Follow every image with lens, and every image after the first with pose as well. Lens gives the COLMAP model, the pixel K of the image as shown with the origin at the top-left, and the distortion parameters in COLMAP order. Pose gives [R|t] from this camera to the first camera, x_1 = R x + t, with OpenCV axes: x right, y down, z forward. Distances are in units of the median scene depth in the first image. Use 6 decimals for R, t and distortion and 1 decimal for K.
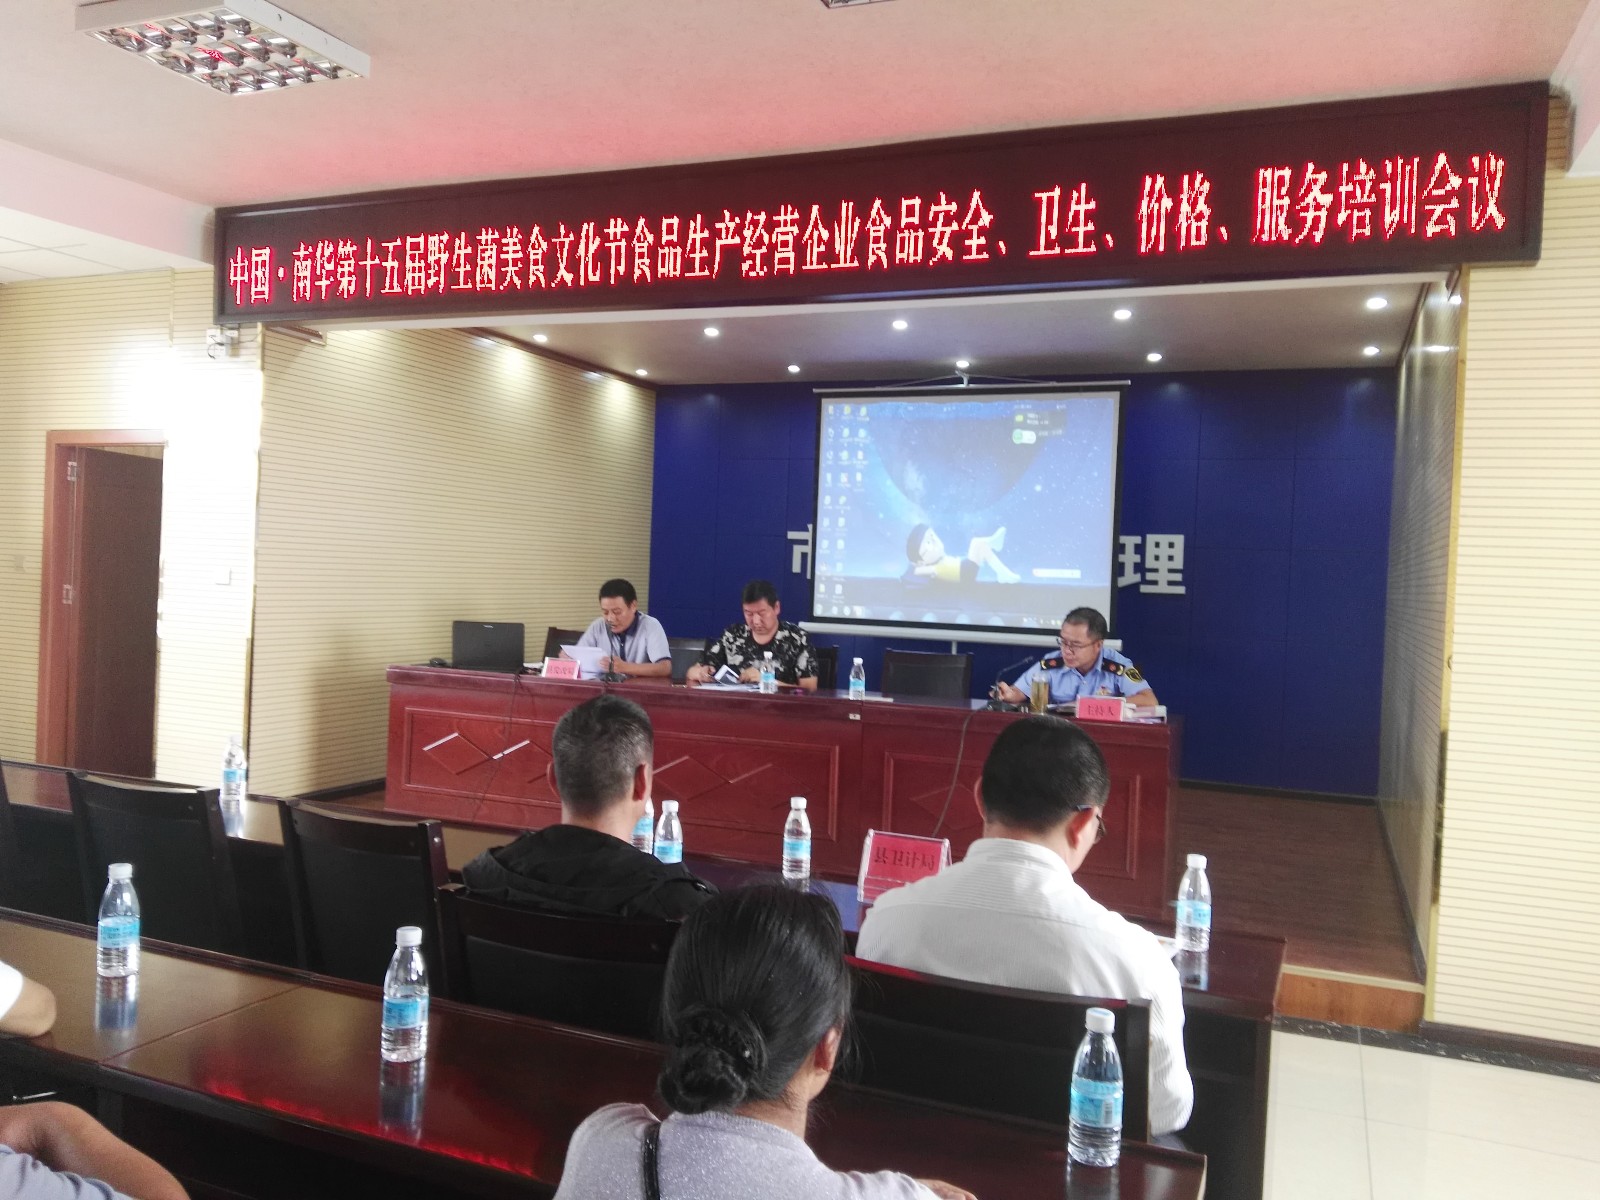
lens RADIAL K [[1288.8, 0, 798.5], [0, 1288.8, 599.5], [0, 0, 1]] dist [0.013448, -0.007652]
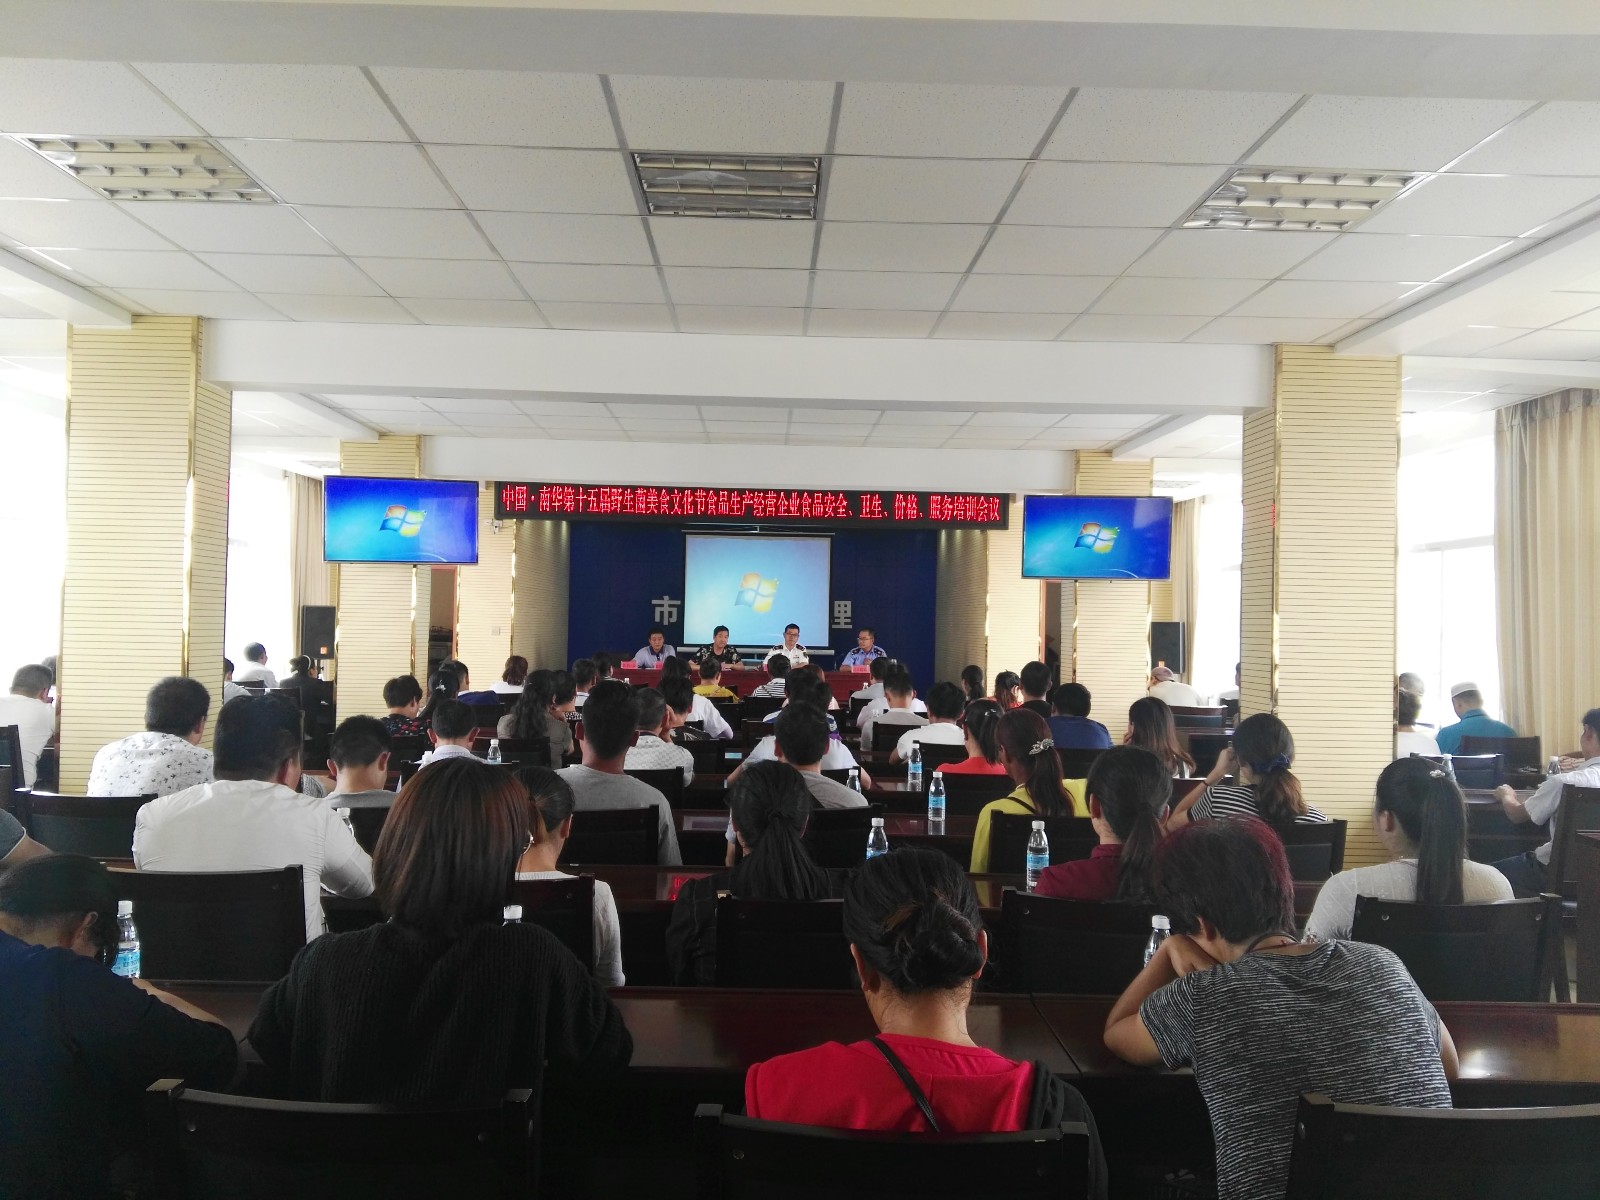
lens RADIAL K [[1288.0, 0, 806.1], [0, 1288.0, 594.7], [0, 0, 1]] dist [0.004711, -0.038093]
pose [[0.912653, -0.011042, 0.408586, -0.982731], [0.023997, 0.999358, -0.026592, -0.007686], [-0.408030, 0.034074, 0.912332, -1.416254]]
